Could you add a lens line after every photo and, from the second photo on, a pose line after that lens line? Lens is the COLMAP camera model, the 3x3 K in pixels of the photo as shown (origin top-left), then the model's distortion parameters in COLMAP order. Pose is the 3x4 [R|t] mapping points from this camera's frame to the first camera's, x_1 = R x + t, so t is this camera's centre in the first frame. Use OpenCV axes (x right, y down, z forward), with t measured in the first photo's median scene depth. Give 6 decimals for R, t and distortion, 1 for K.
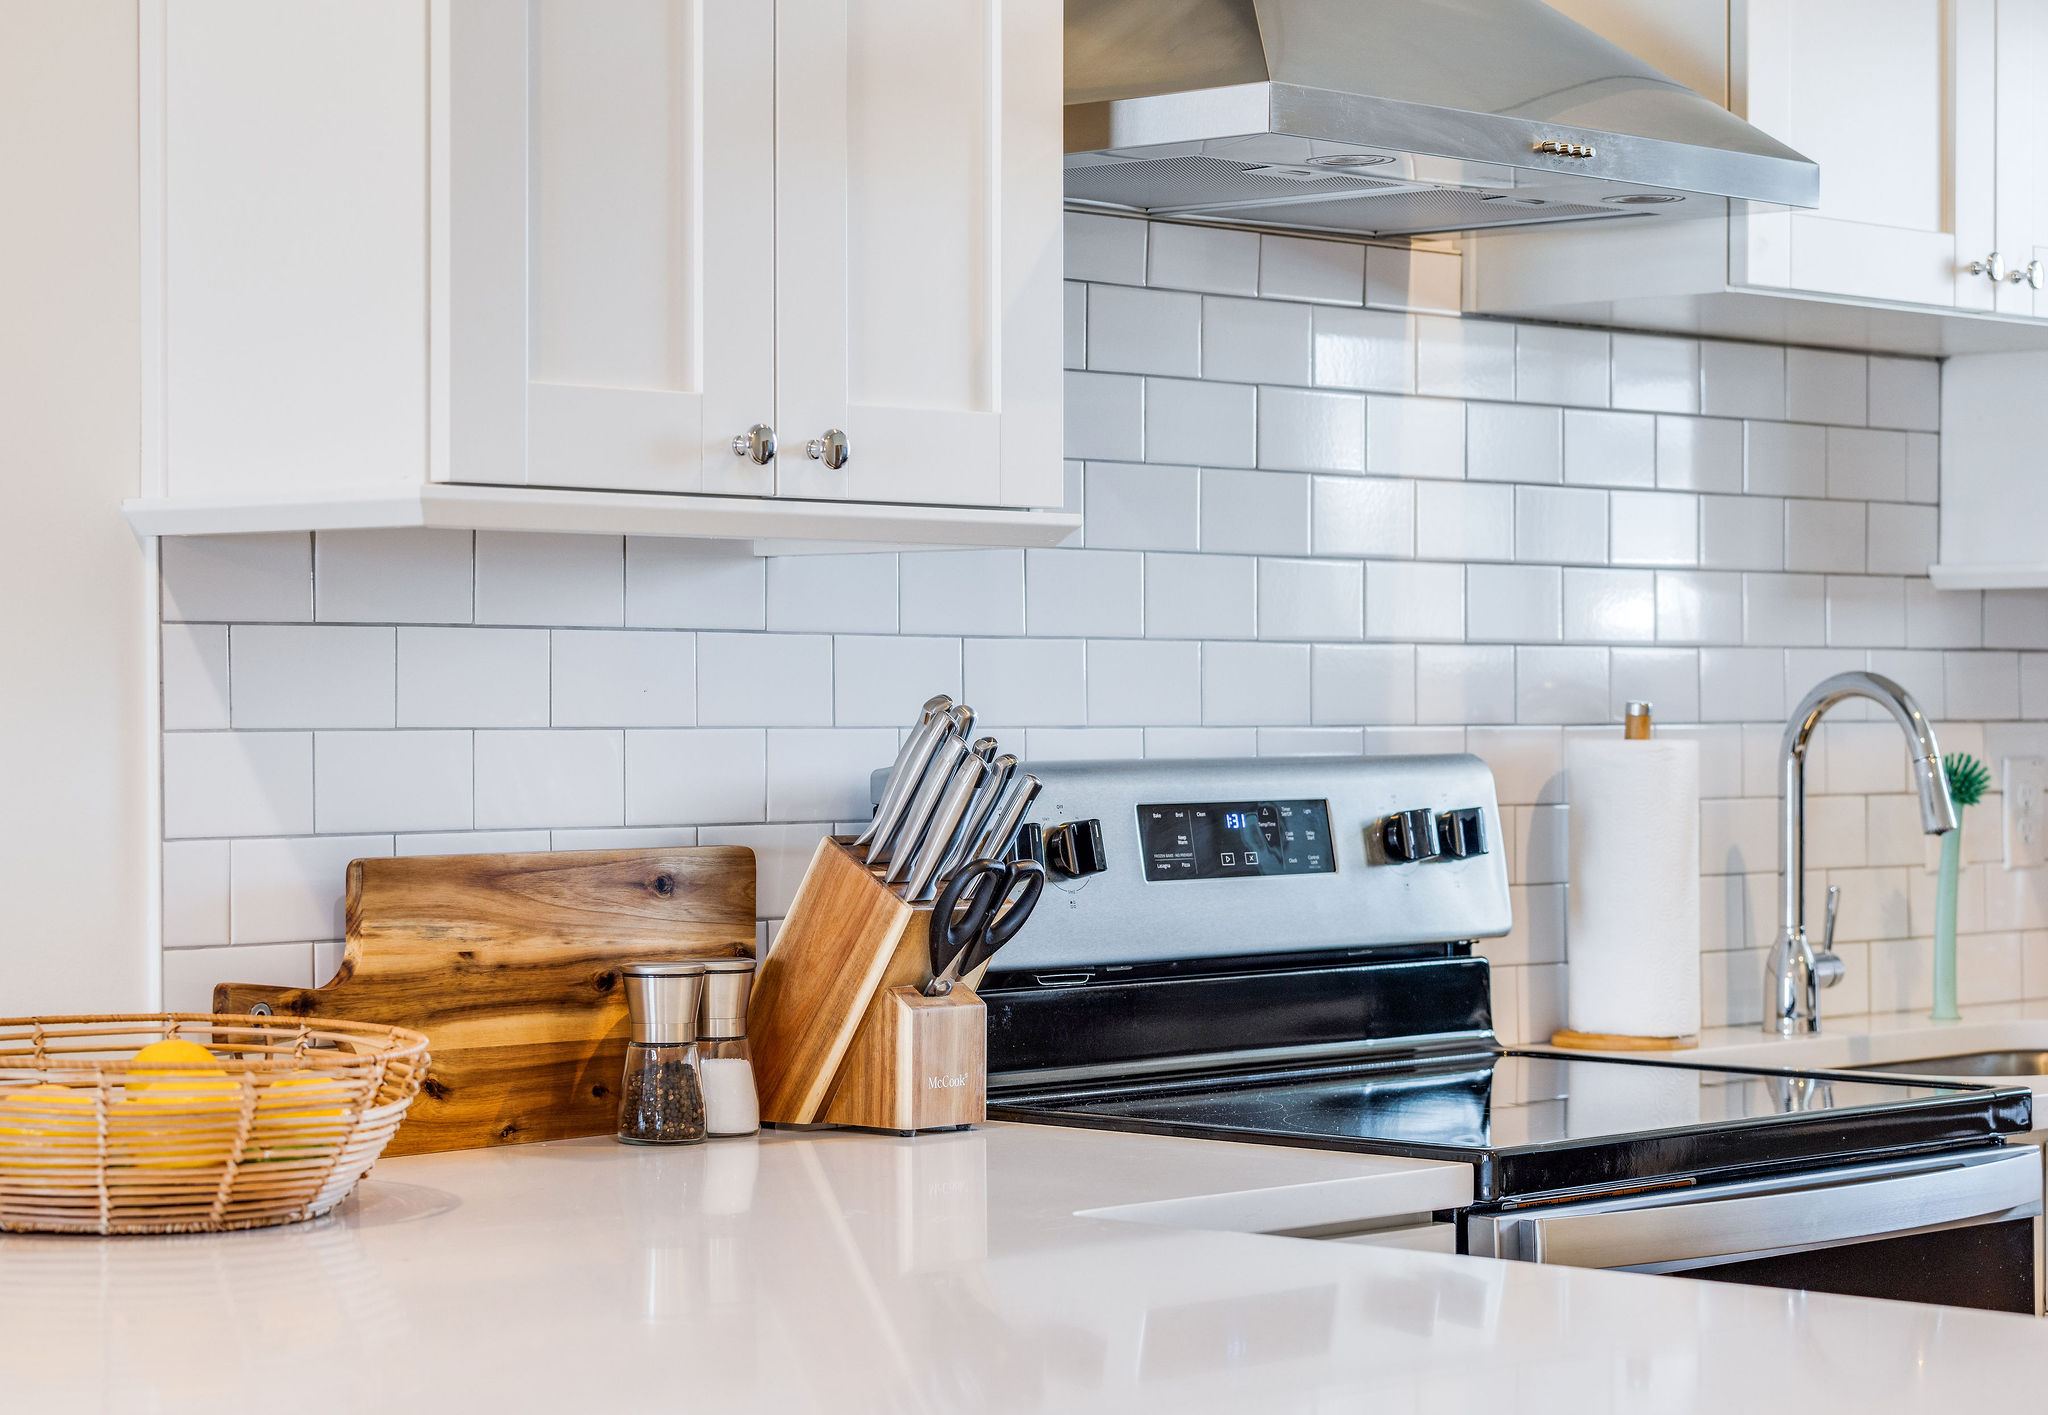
lens RADIAL K [[4646.5, 0, 1024.0], [0, 4646.5, 707.5], [0, 0, 1]] dist [0.081260, 0.233502]
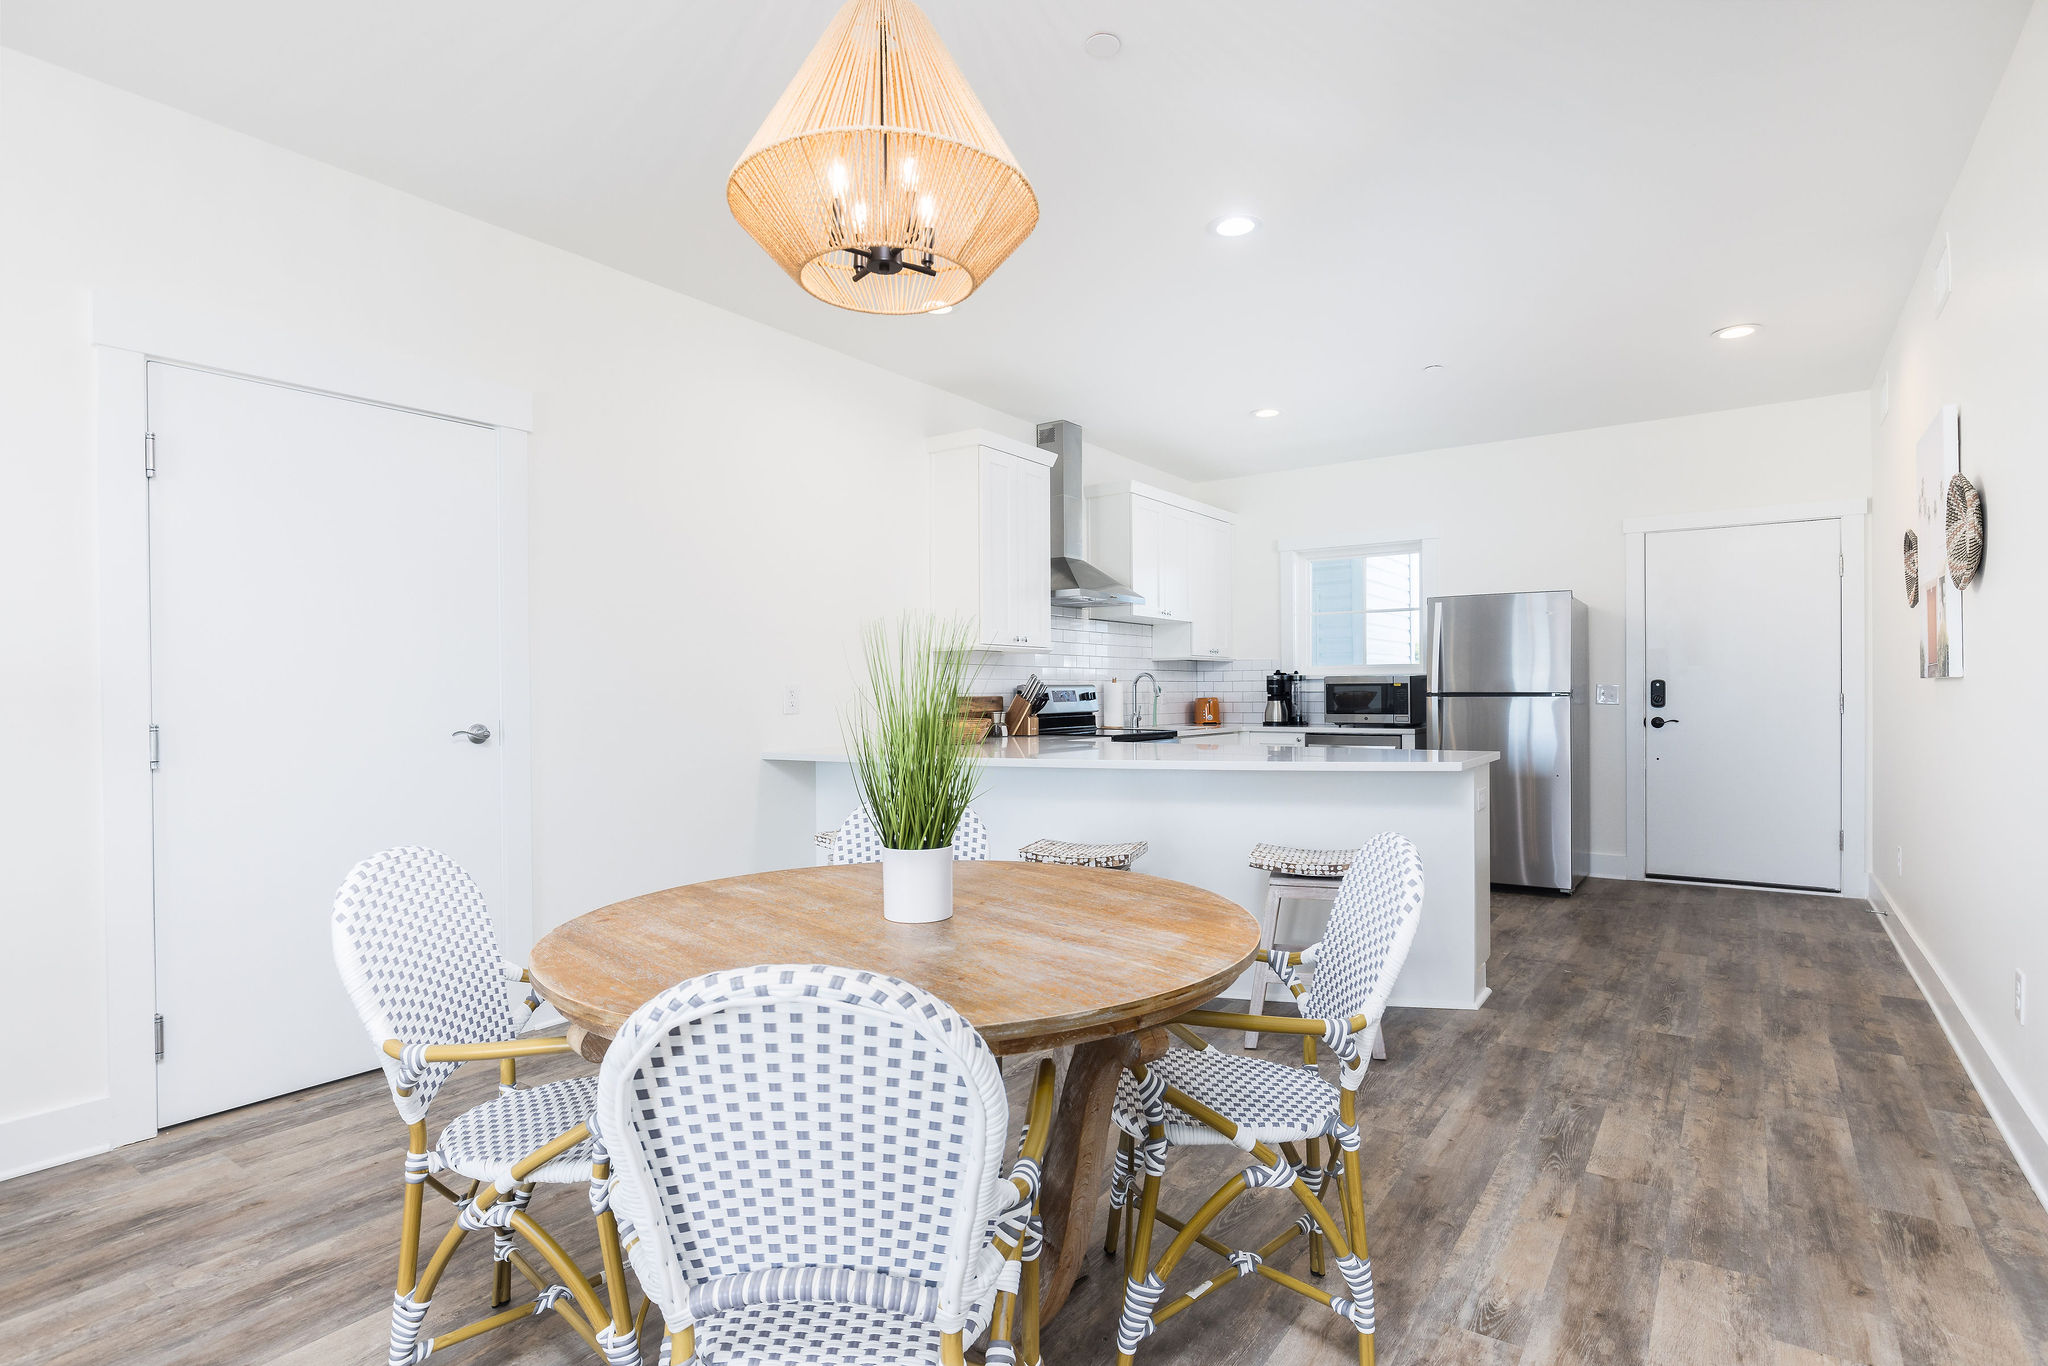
lens RADIAL K [[1011.9, 0, 1021.2], [0, 1011.9, 695.3], [0, 0, 1]] dist [-0.011643, 0.000183]
pose [[0.990878, -0.005948, 0.134630, -0.241649], [0.005634, 0.999980, 0.002716, 0.025193], [-0.134644, -0.001932, 0.990892, -0.519686]]
